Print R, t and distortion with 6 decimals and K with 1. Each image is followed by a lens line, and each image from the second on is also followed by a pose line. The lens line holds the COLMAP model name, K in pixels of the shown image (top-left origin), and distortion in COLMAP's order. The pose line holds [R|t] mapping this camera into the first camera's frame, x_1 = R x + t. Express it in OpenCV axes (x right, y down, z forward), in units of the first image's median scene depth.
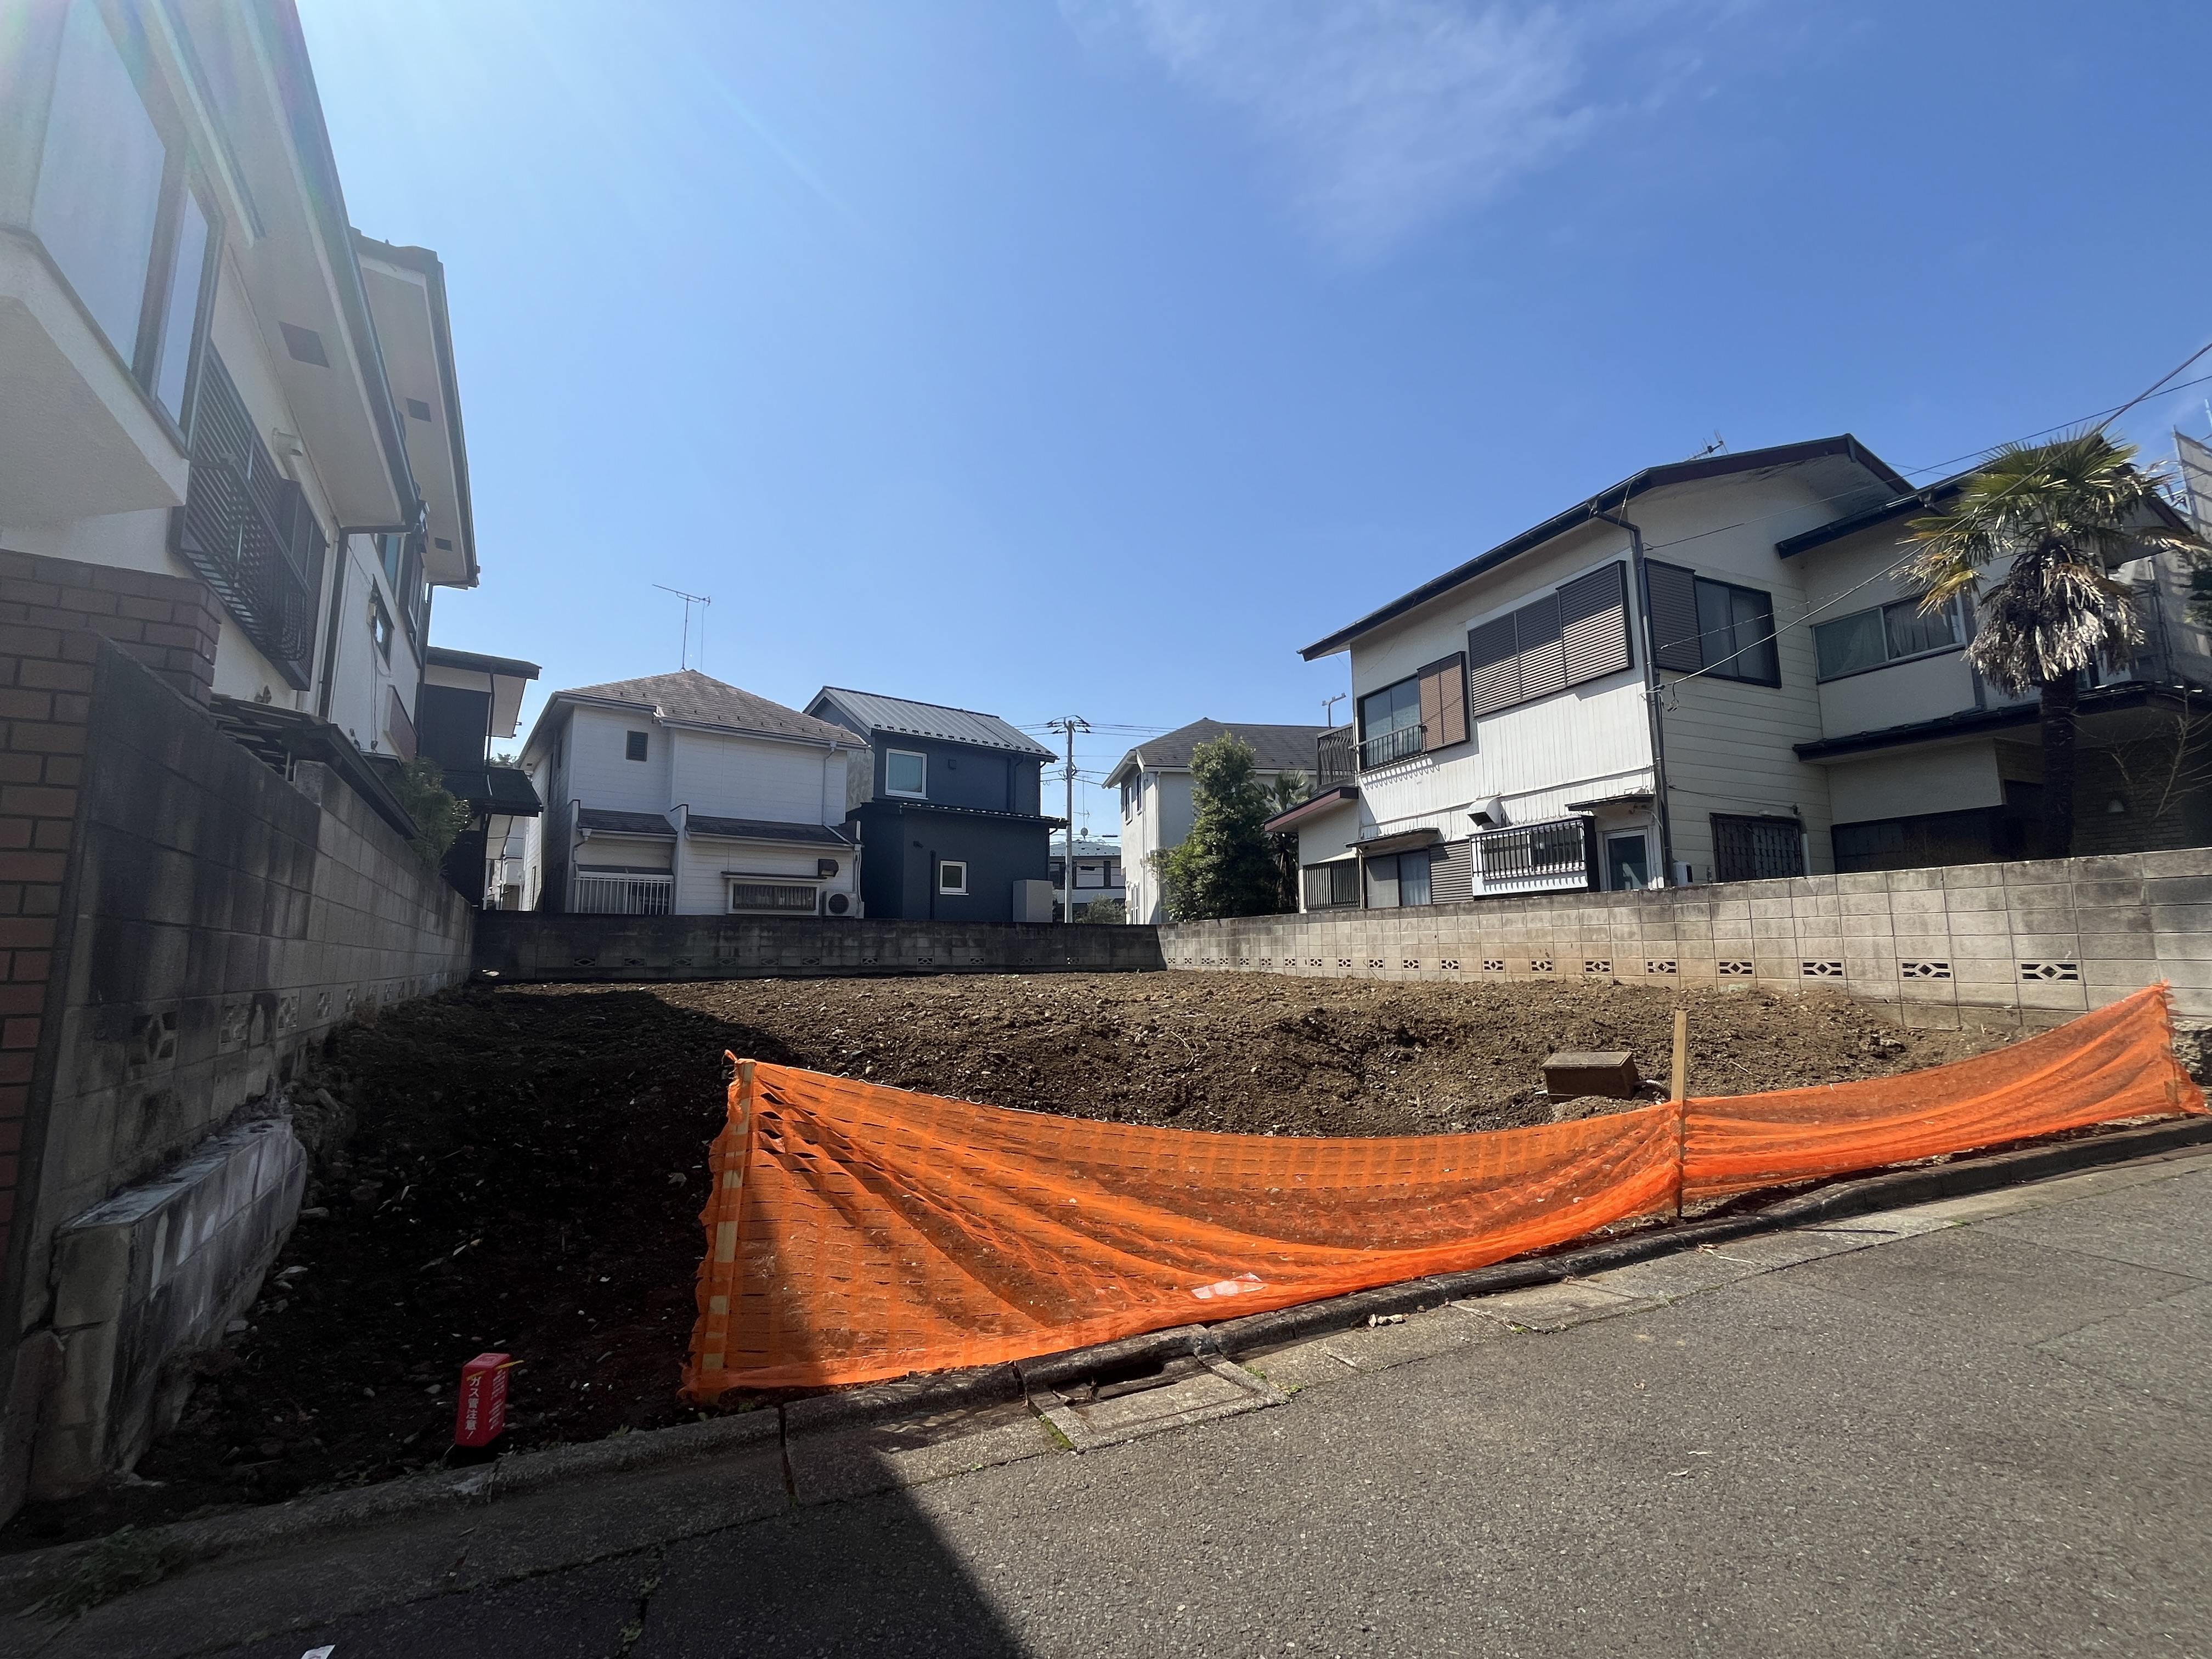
lens RADIAL K [[894.6, 0, 1106.6], [0, 894.6, 834.5], [0, 0, 1]] dist [-0.004137, 0.000251]
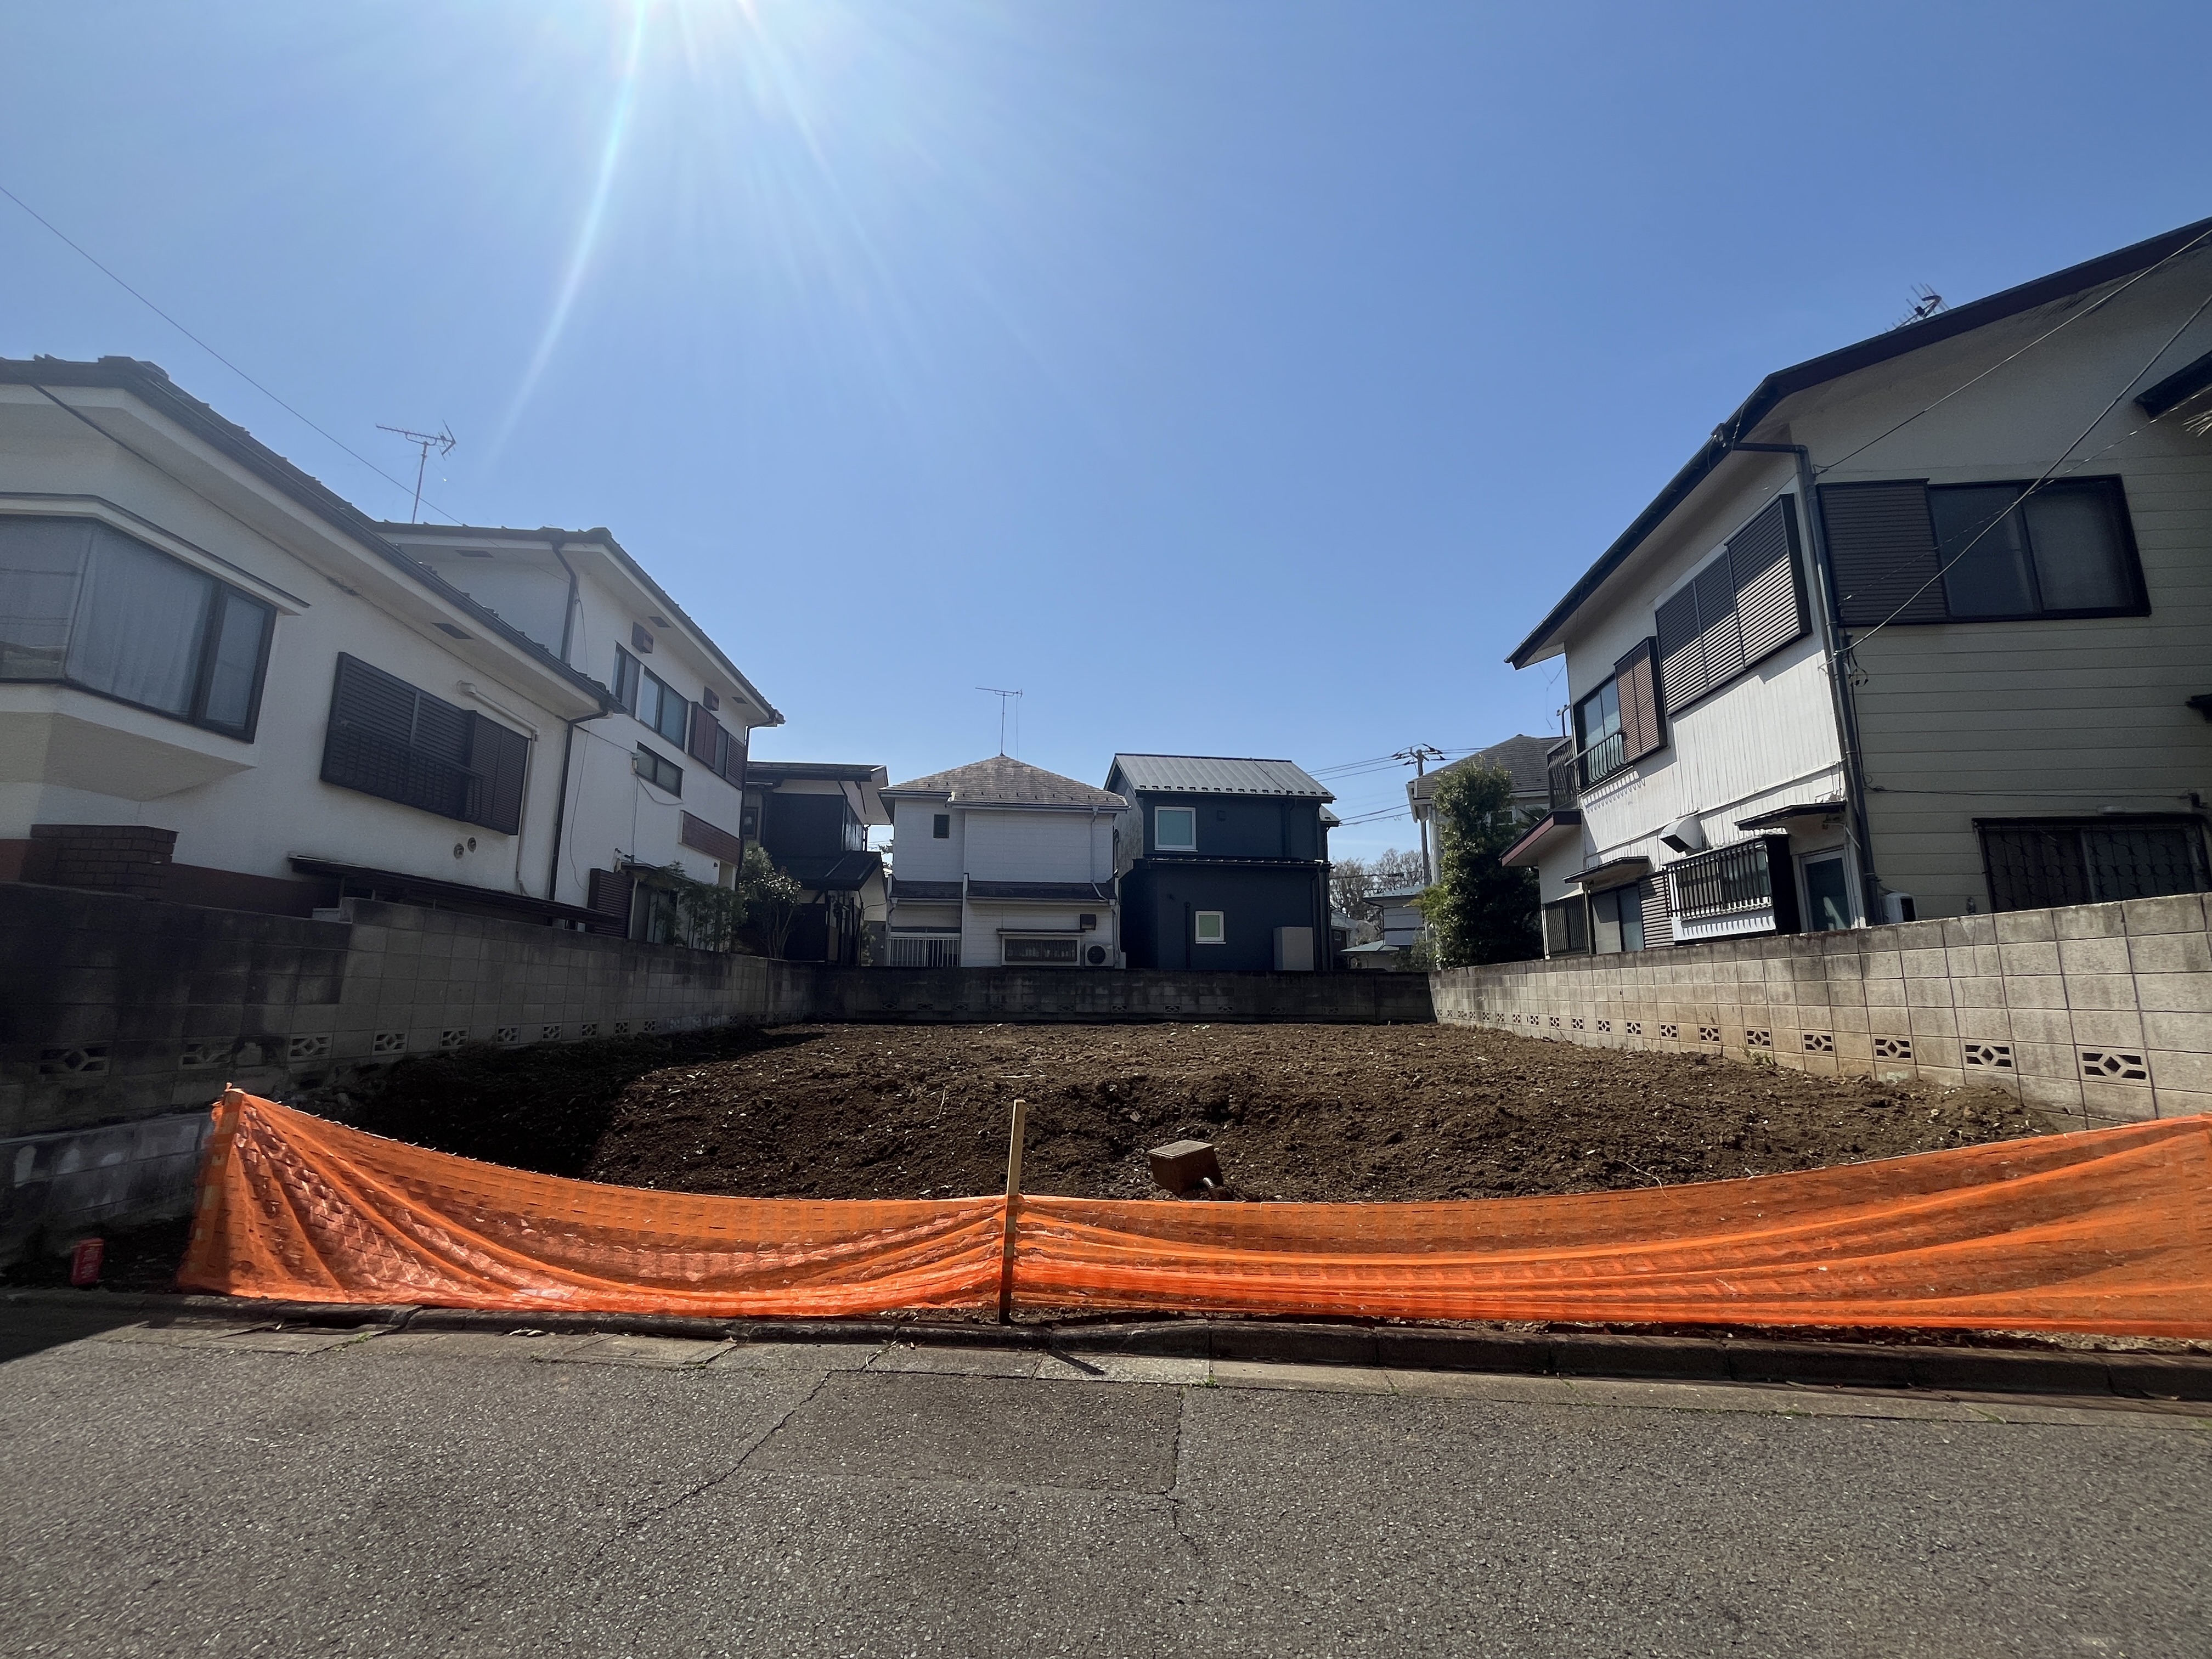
lens RADIAL K [[898.9, 0, 1107.0], [0, 898.9, 834.1], [0, 0, 1]] dist [-0.003158, -0.000230]
pose [[0.874094, -0.076406, -0.479709, 0.360171], [0.055454, 0.996791, -0.057720, -0.007995], [0.482580, 0.023851, 0.875527, 0.058663]]
